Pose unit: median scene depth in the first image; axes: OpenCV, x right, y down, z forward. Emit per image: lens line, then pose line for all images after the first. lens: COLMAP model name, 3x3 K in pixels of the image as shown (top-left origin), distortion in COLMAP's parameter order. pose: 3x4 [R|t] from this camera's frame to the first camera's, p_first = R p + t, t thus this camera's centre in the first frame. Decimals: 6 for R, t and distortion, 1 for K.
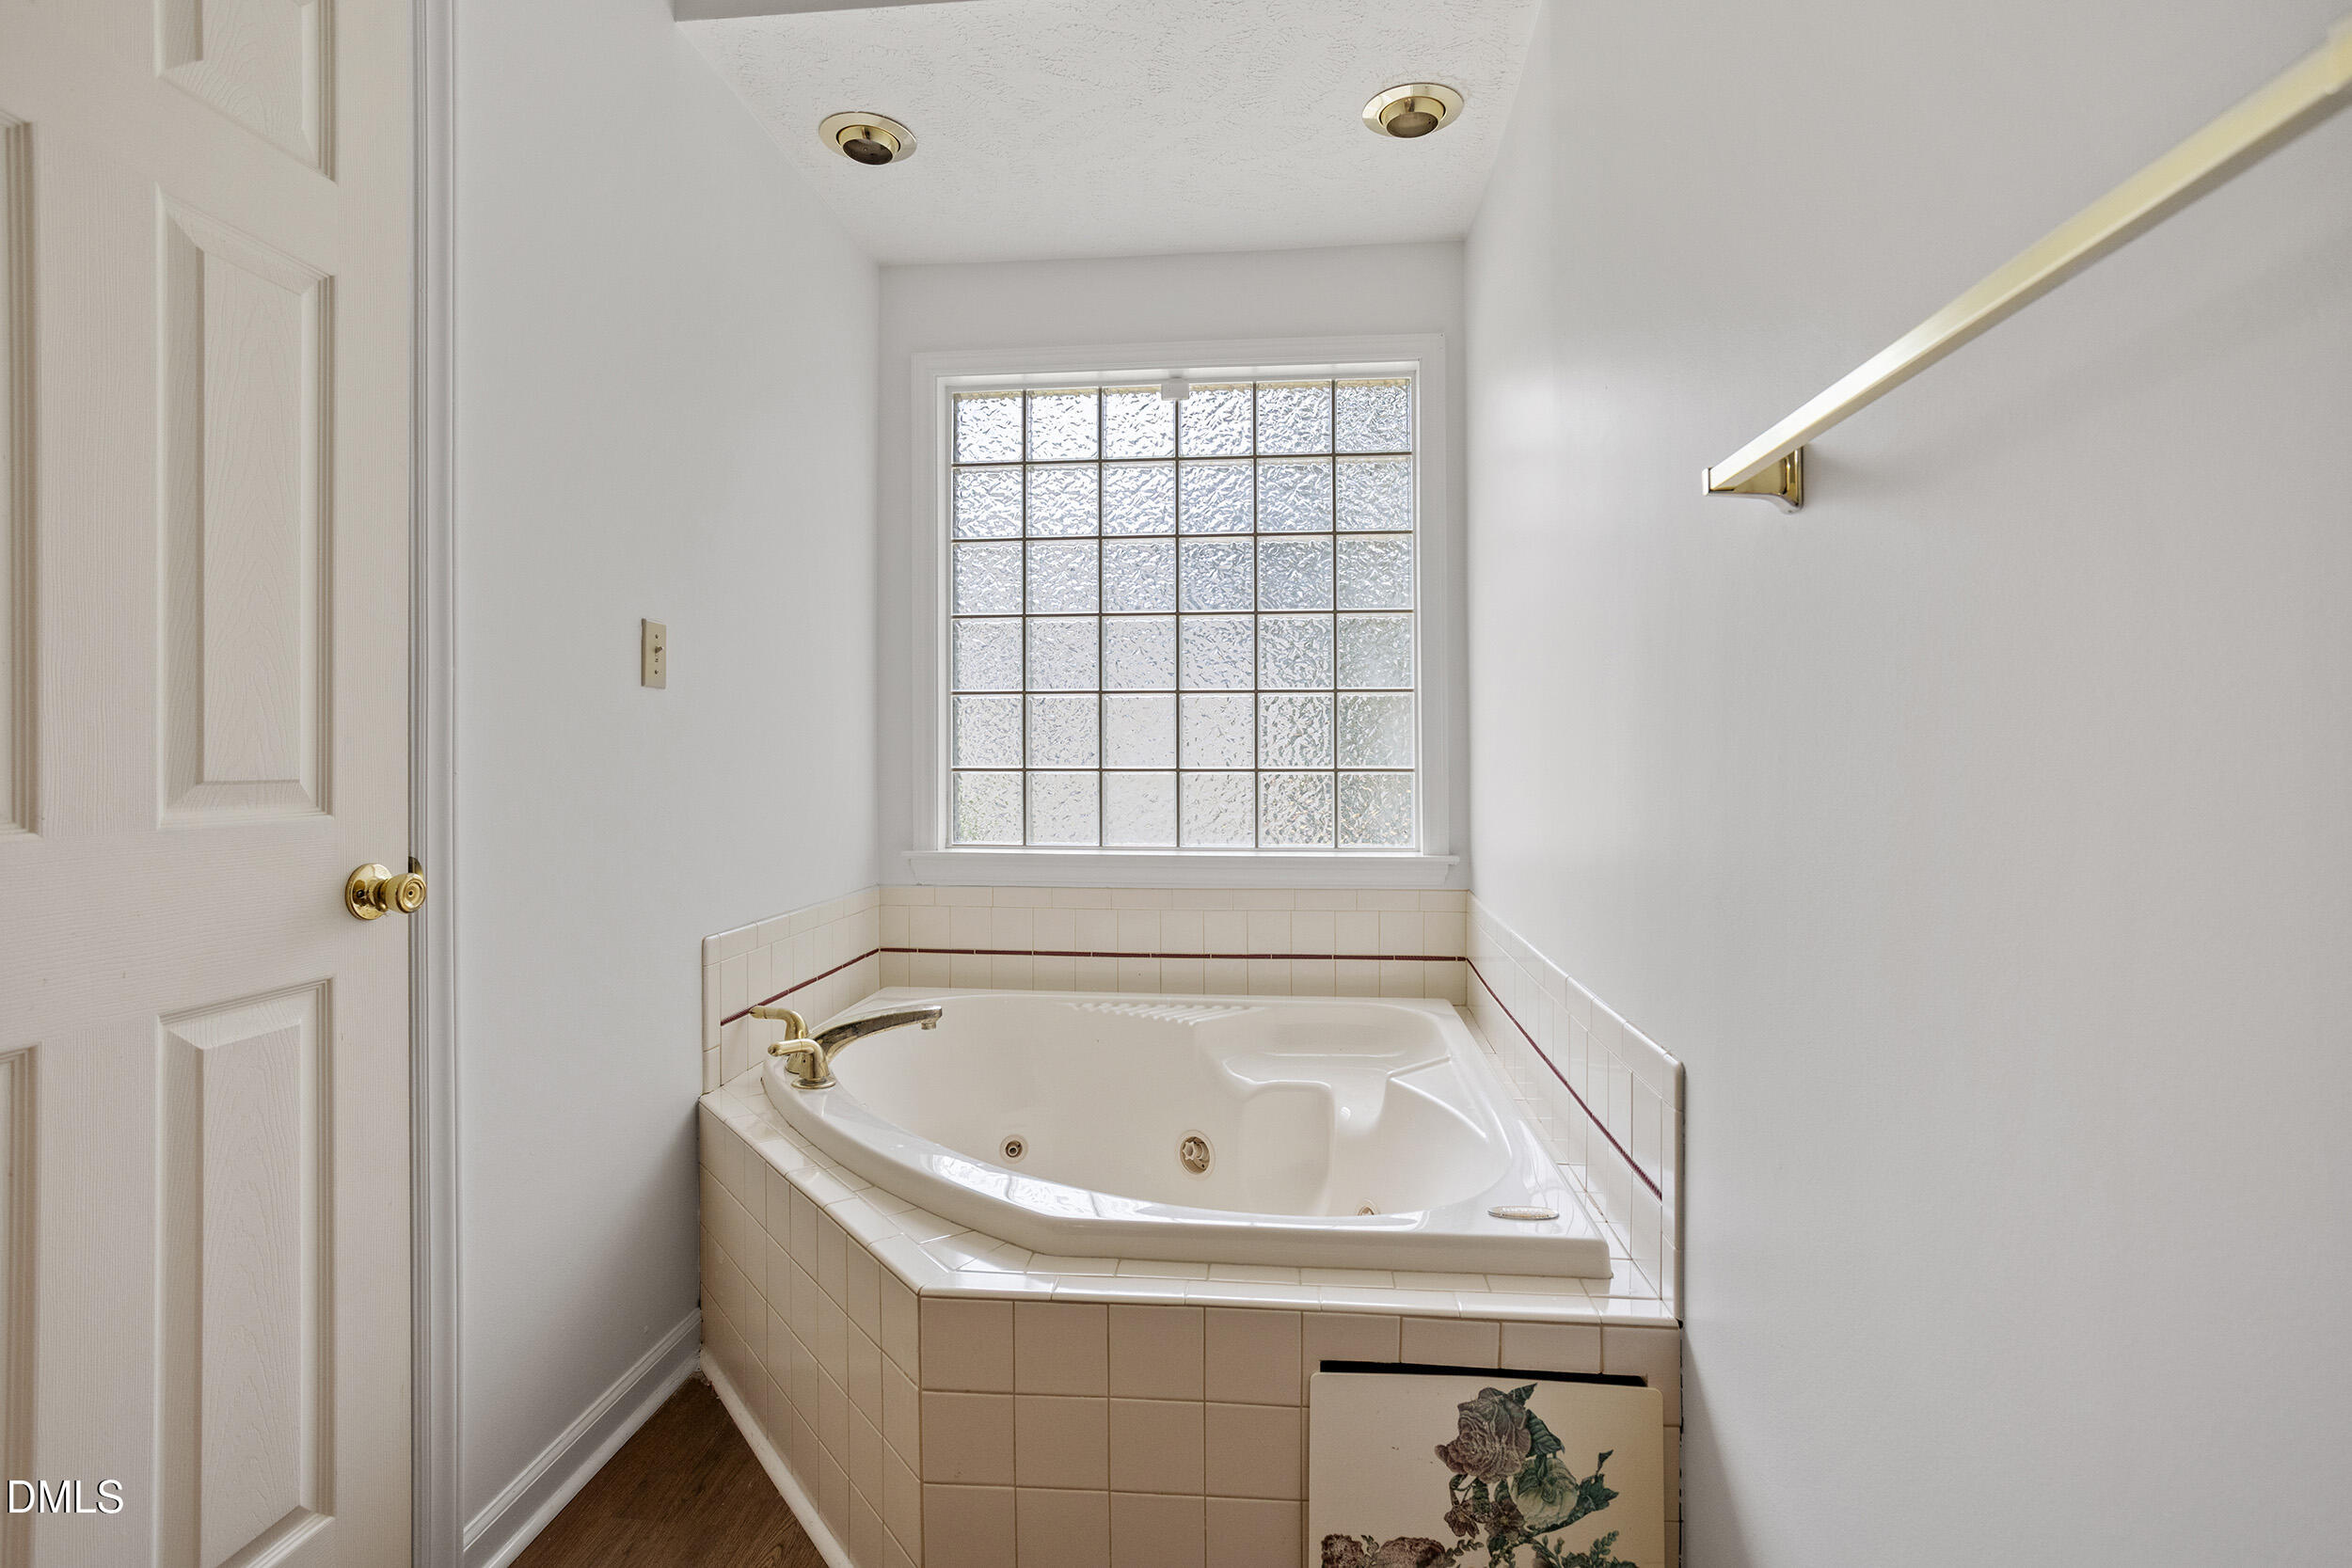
lens RADIAL K [[1169.9, 0, 1176.2], [0, 1169.9, 770.5], [0, 0, 1]] dist [-0.022588, 0.011747]
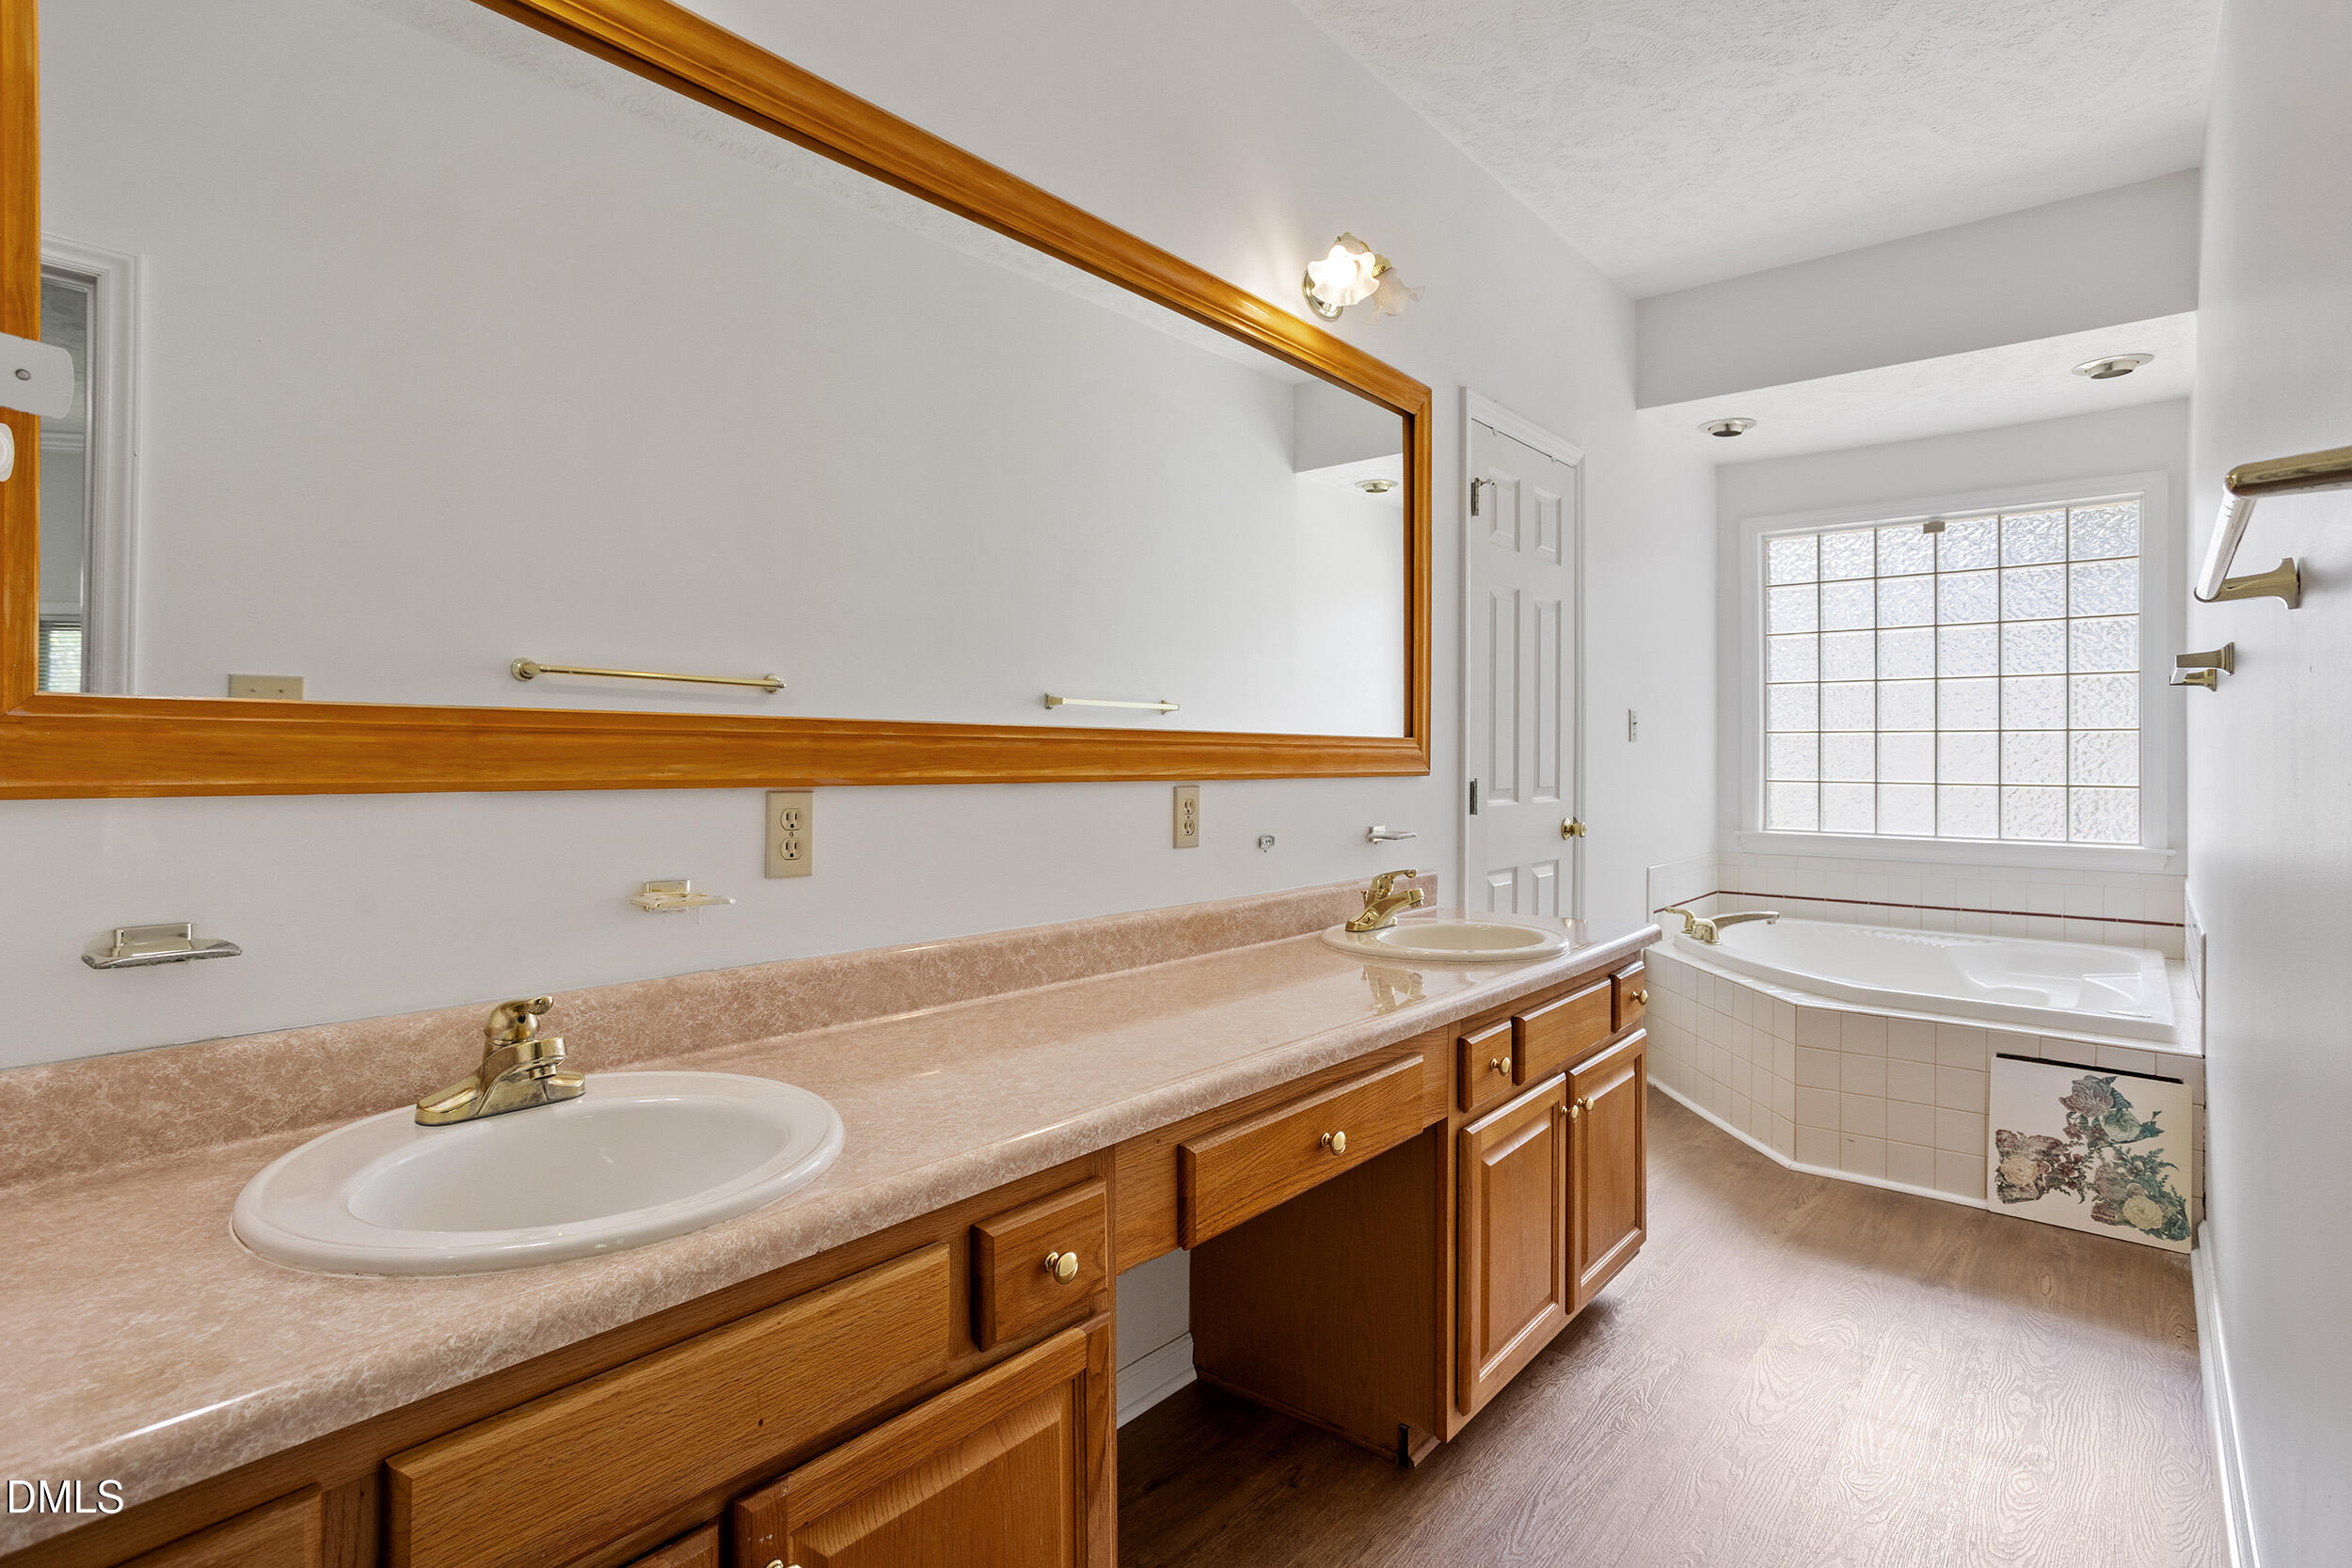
lens RADIAL K [[1169.9, 0, 1182.9], [0, 1169.9, 760.5], [0, 0, 1]] dist [-0.022588, 0.011747]
pose [[0.830420, 0.002963, -0.557130, 0.064168], [-0.008405, 0.999939, -0.007210, -0.024997], [0.557074, 0.010670, 0.830394, -1.690534]]
